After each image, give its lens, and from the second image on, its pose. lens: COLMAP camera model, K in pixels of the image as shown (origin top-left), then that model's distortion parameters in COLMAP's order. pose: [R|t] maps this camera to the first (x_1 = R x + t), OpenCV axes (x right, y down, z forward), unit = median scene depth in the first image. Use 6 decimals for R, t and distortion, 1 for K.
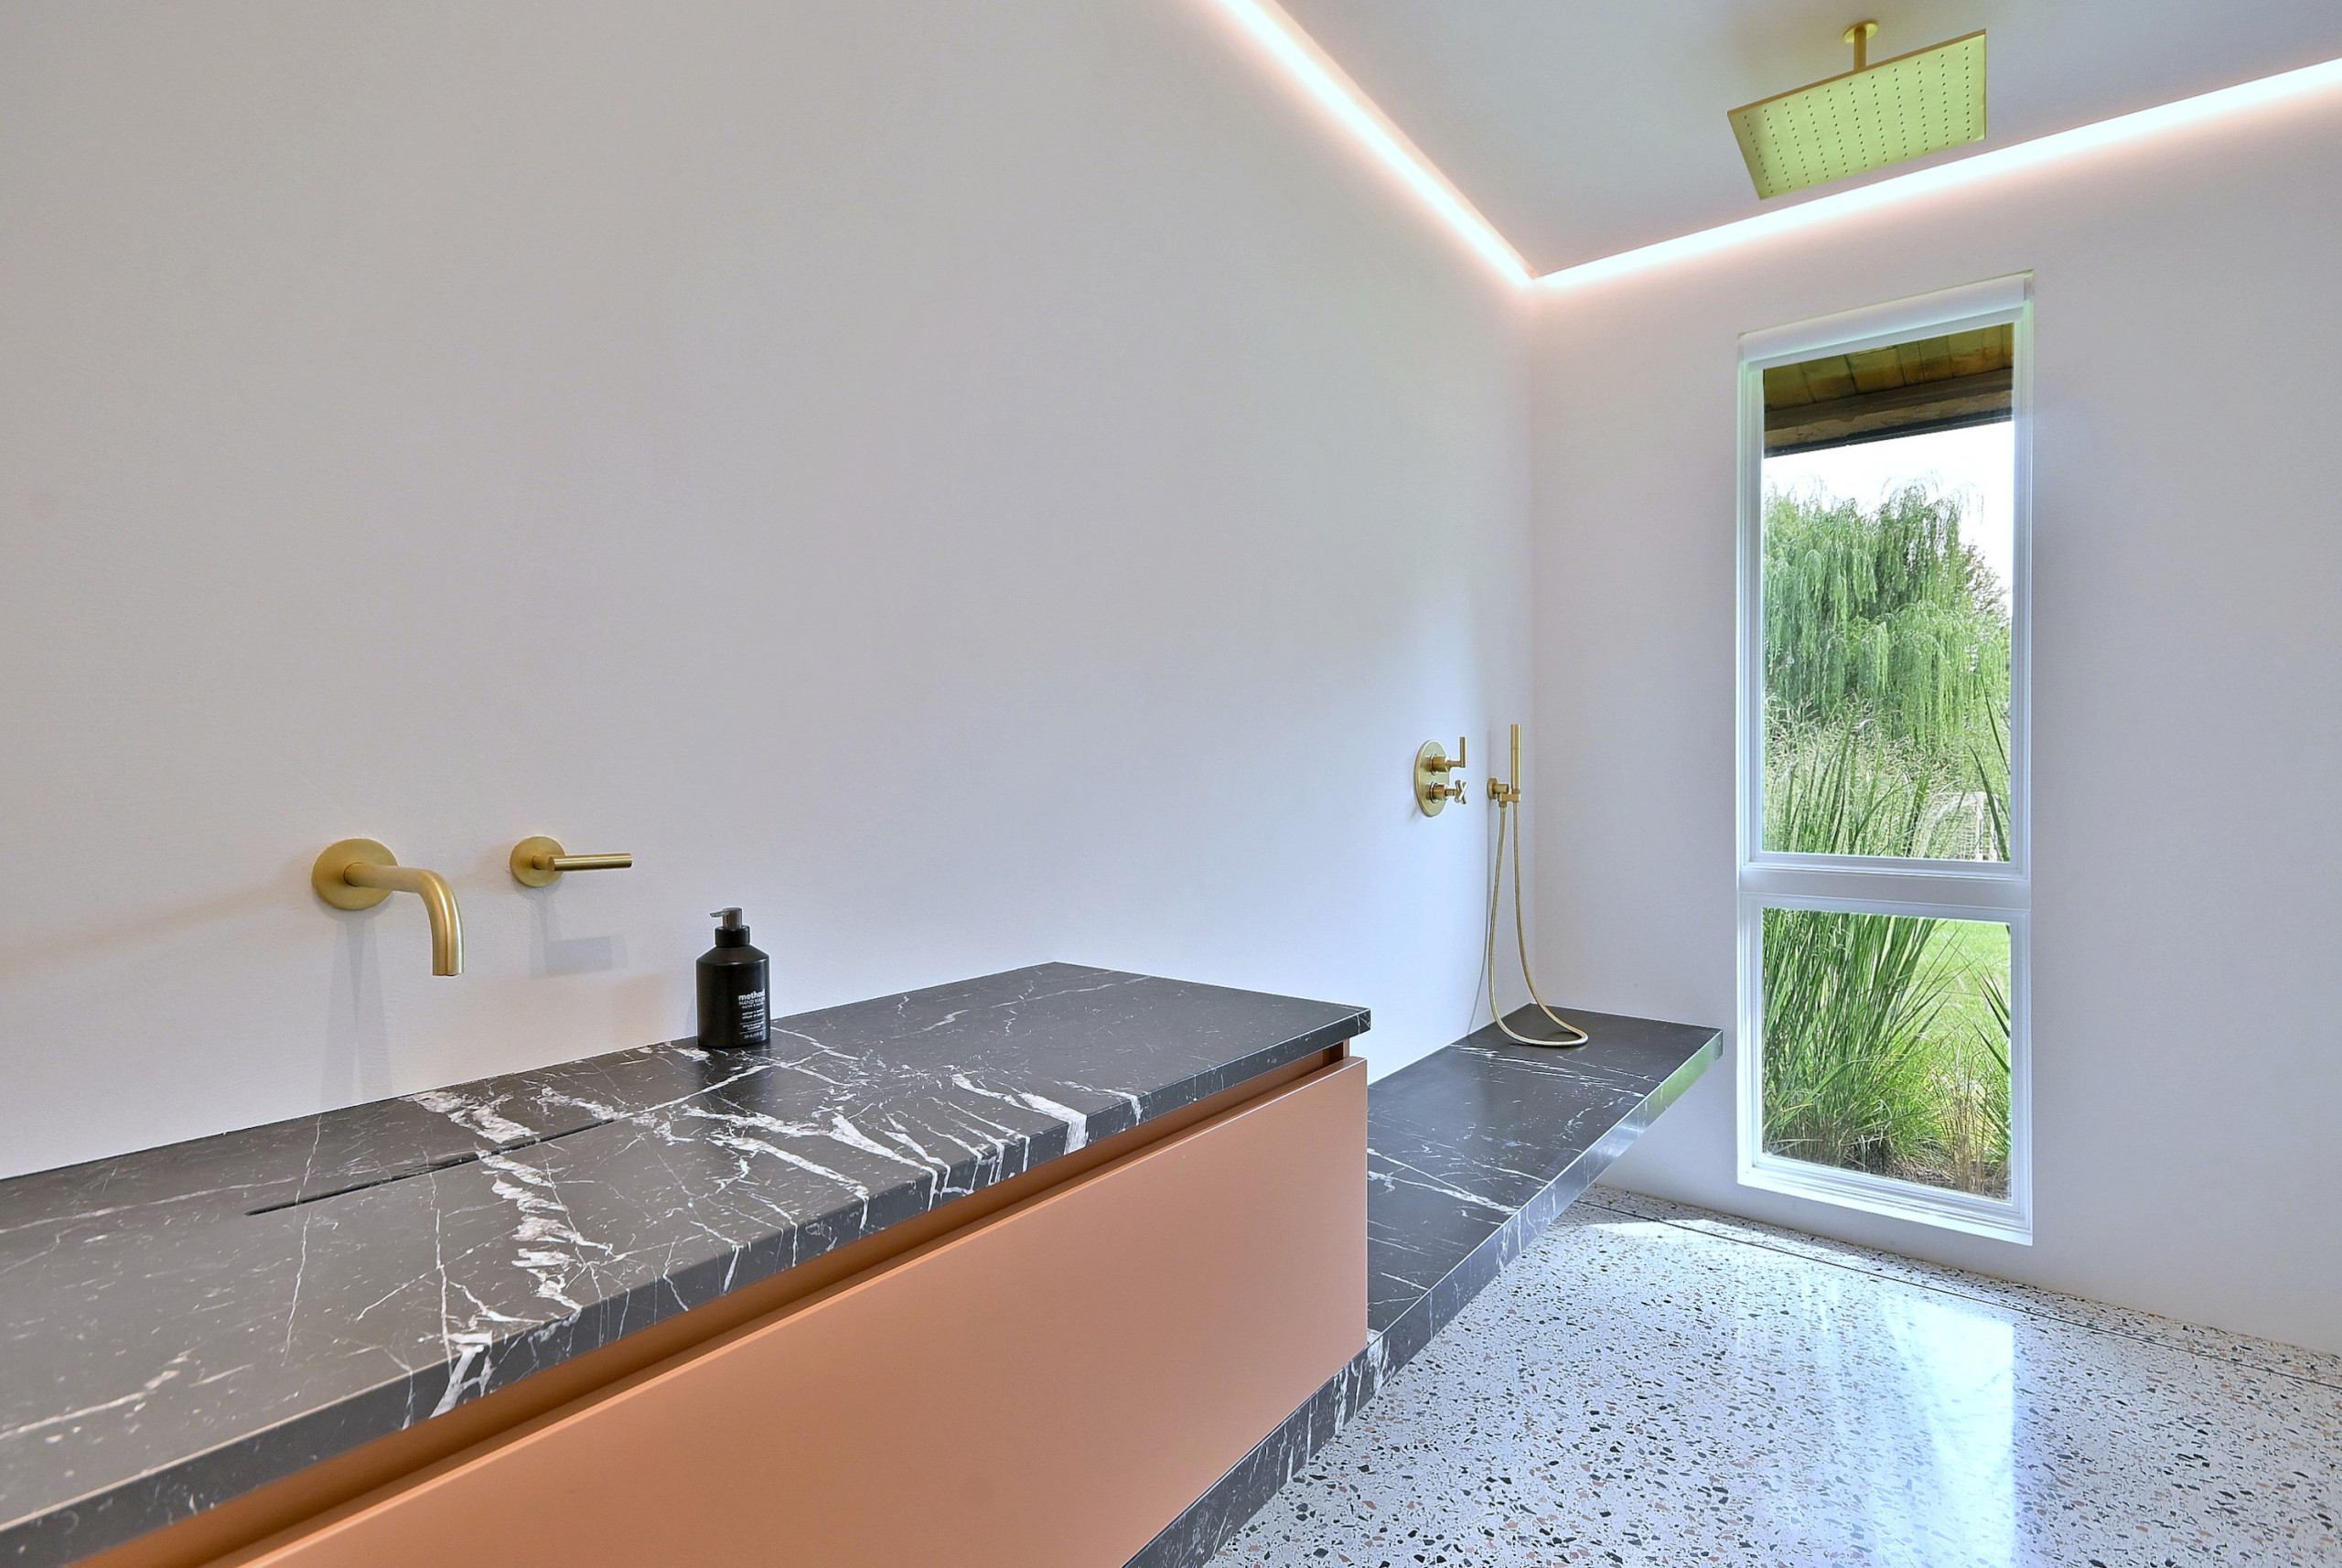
lens RADIAL K [[1108.3, 0, 1169.7], [0, 1108.3, 788.9], [0, 0, 1]] dist [0.020843, -0.006752]
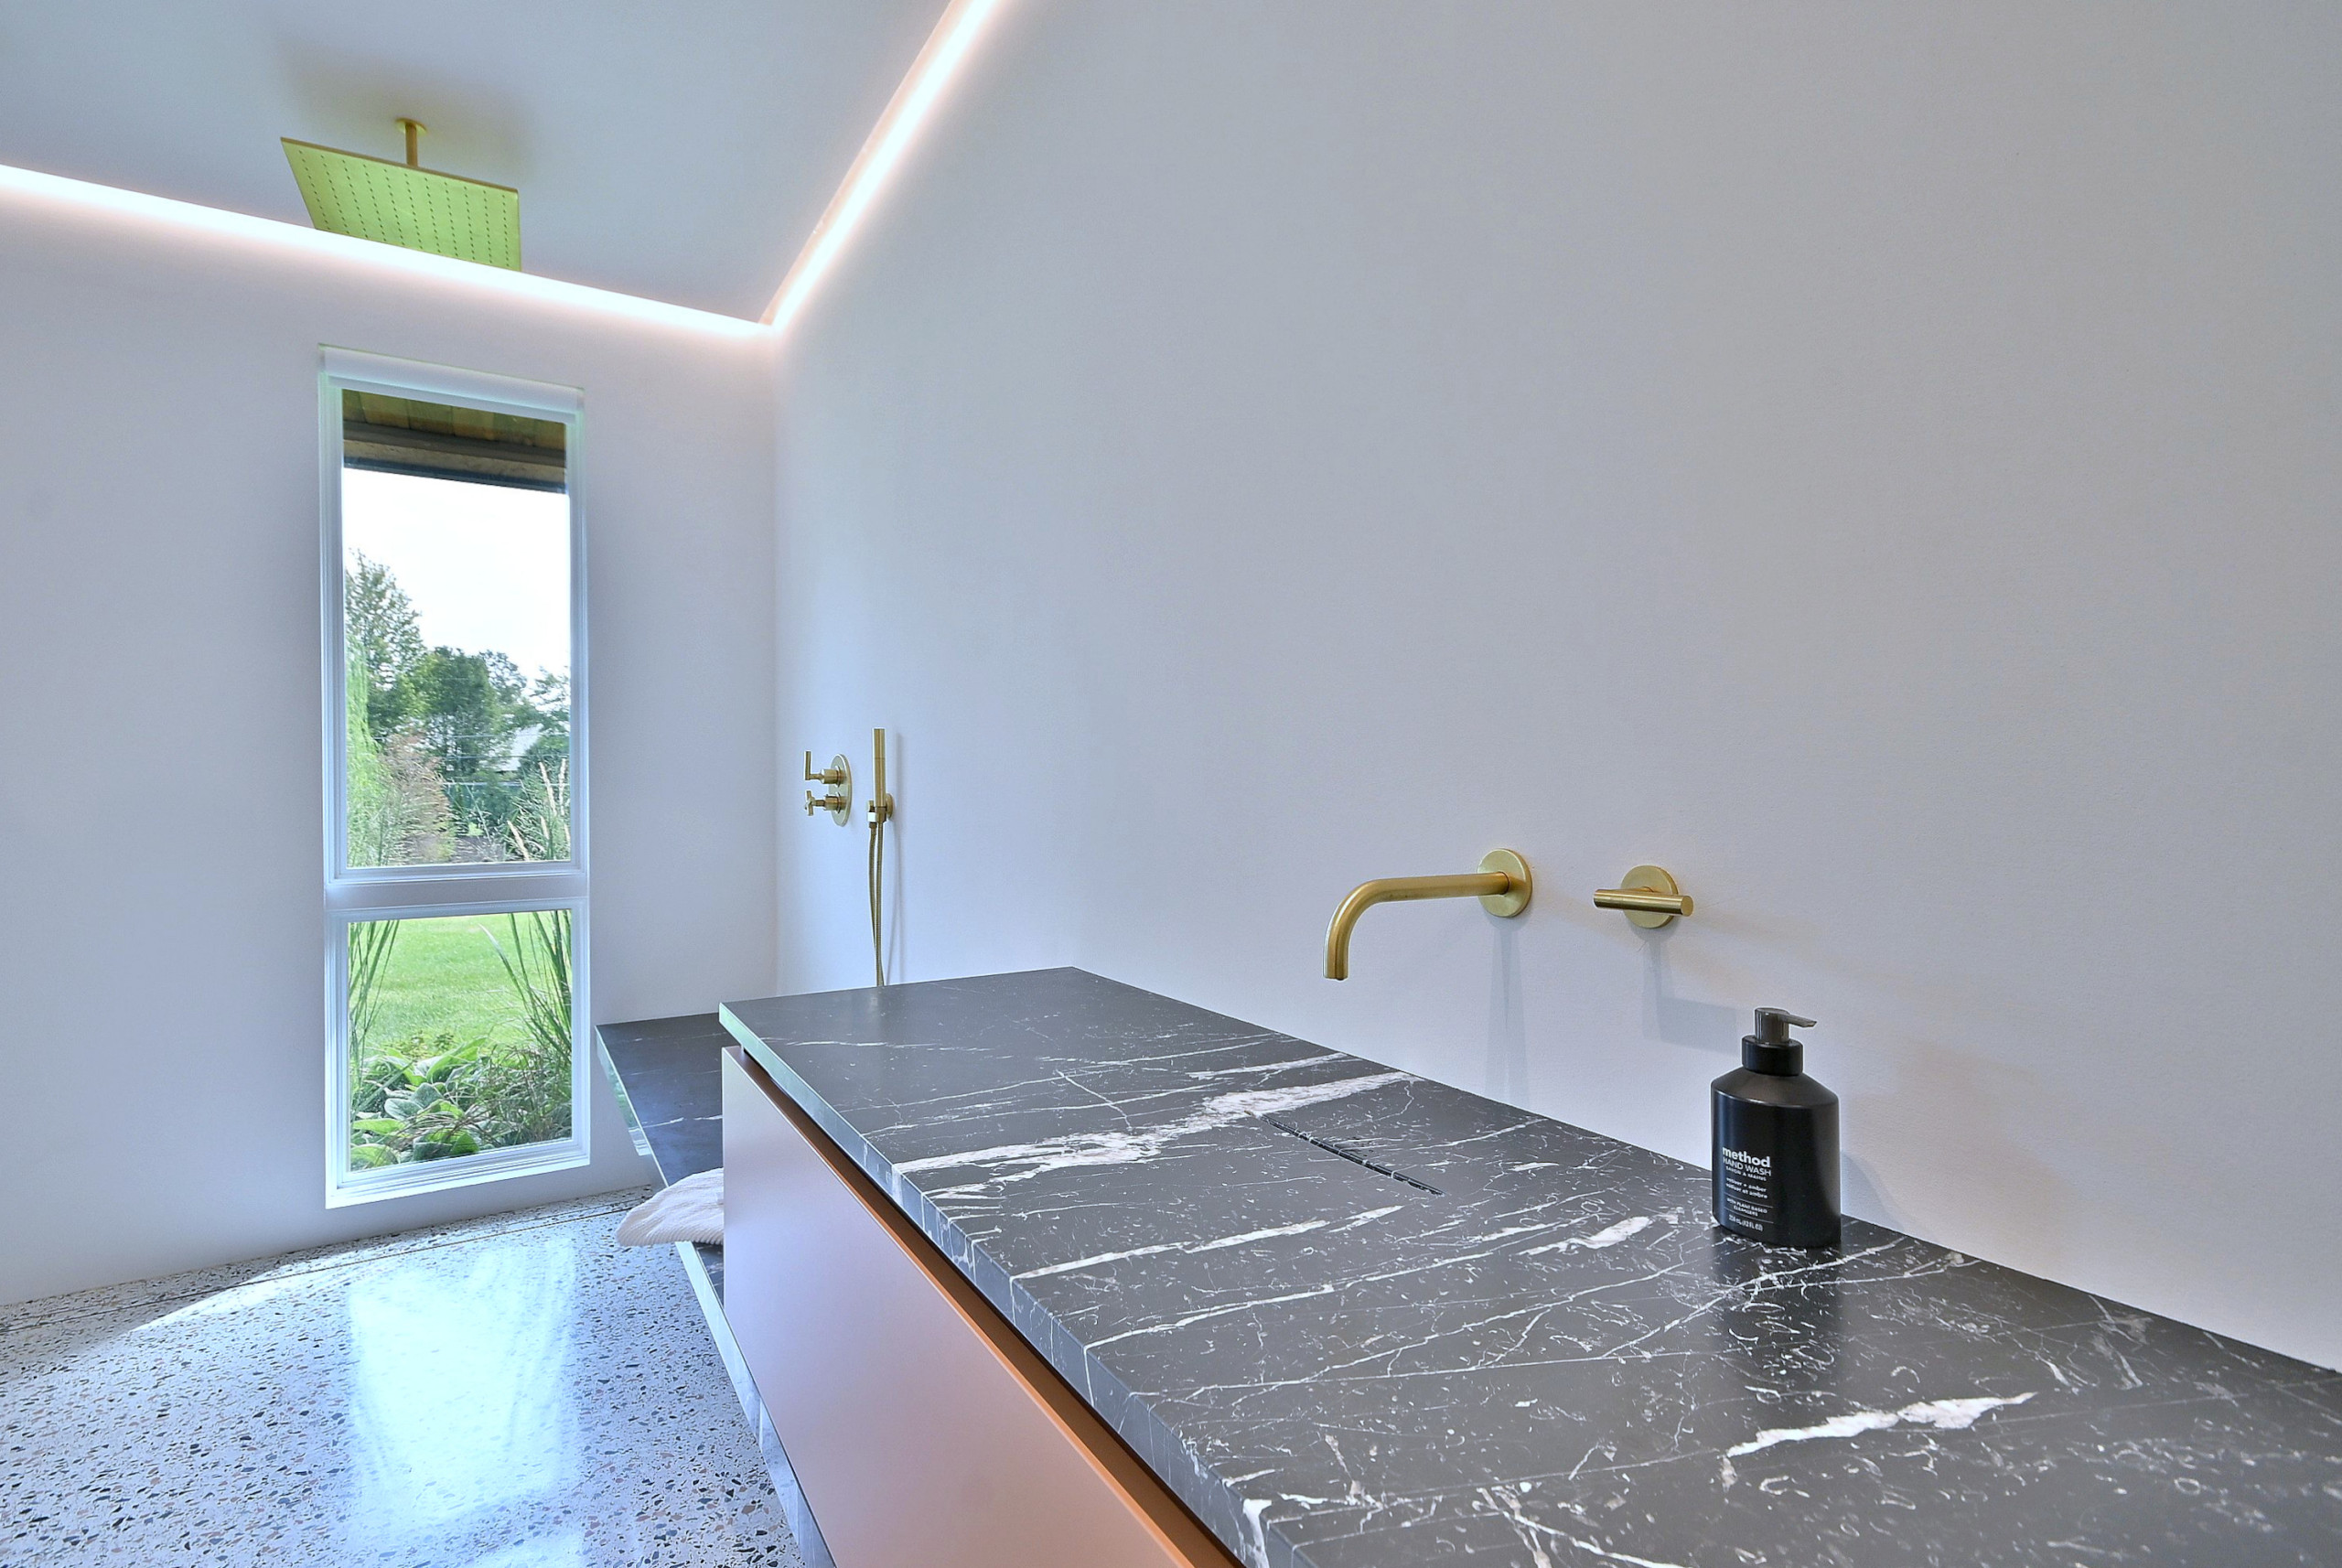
lens RADIAL K [[1108.3, 0, 1154.1], [0, 1108.3, 774.0], [0, 0, 1]] dist [0.020843, -0.006752]
pose [[0.371149, 0.002216, 0.928571, 0.537462], [0.022046, 0.999694, -0.011197, 0.003348], [-0.928312, 0.024627, 0.370986, -0.634379]]
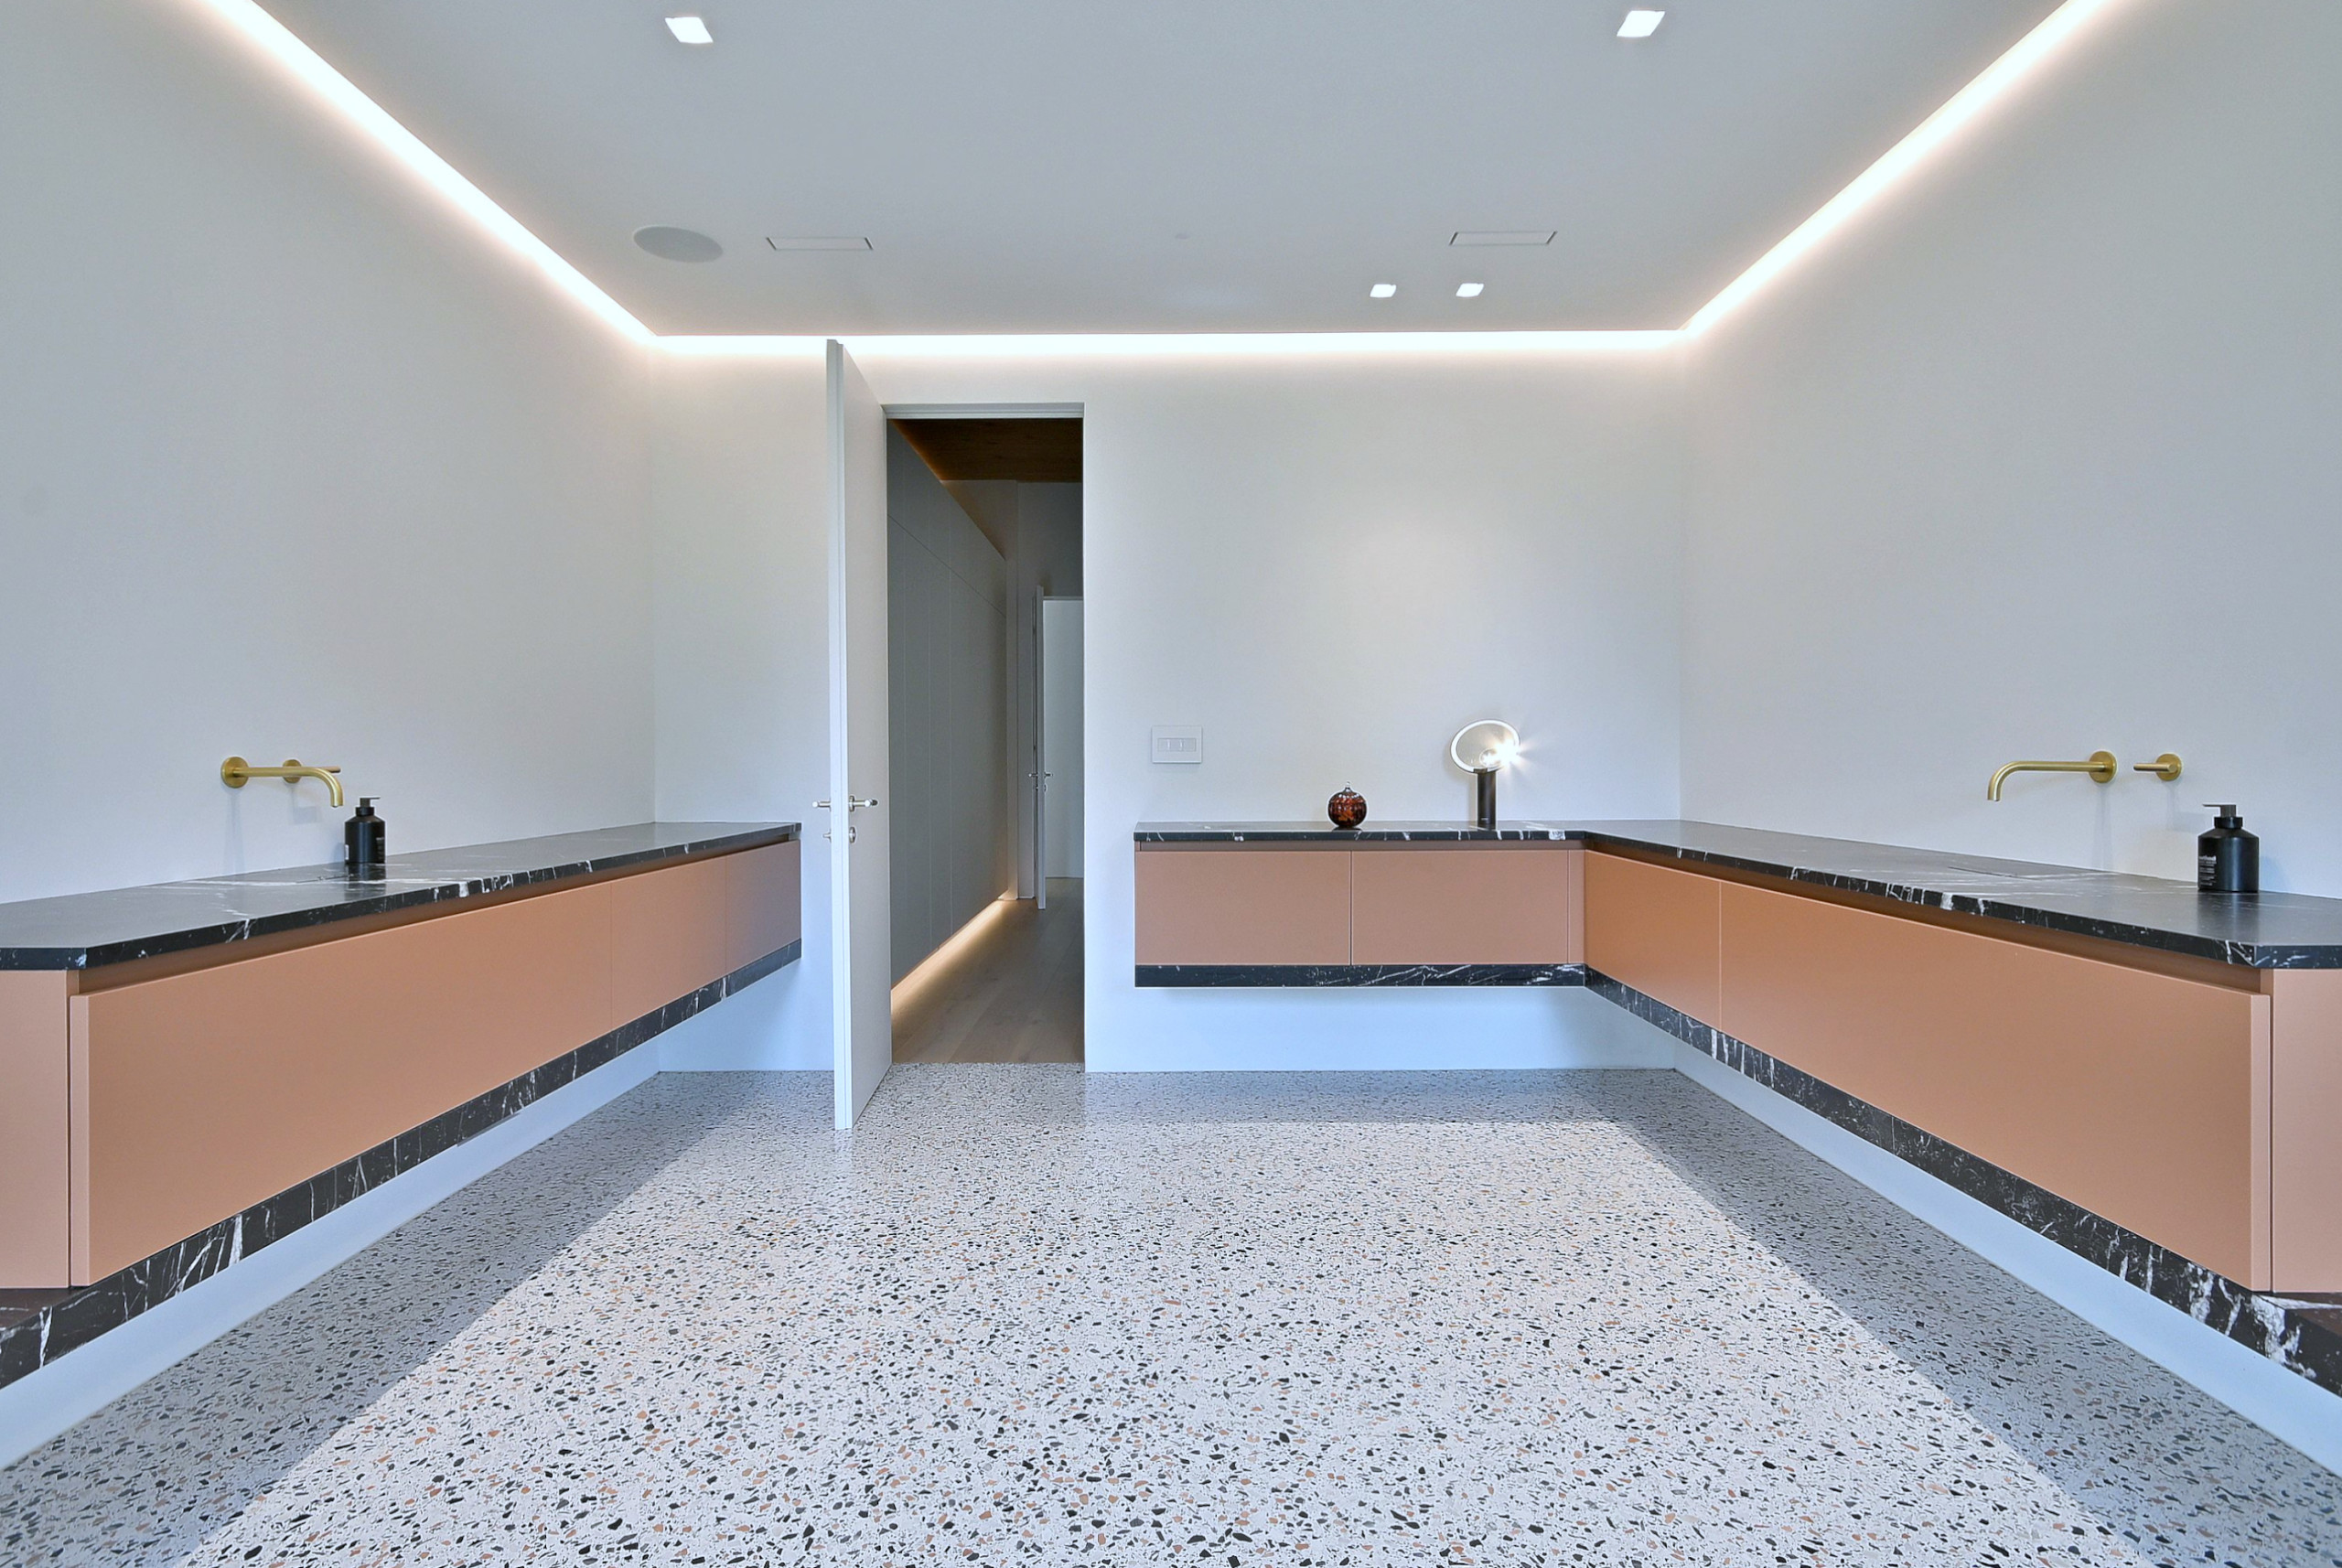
lens RADIAL K [[1146.1, 0, 1160.4], [0, 1146.1, 753.0], [0, 0, 1]] dist [0.013017, -0.005623]
pose [[-0.798964, 0.005082, -0.601357, 1.003243], [-0.004128, 0.999894, 0.013935, 0.011347], [0.601365, 0.013616, -0.798859, 0.794457]]
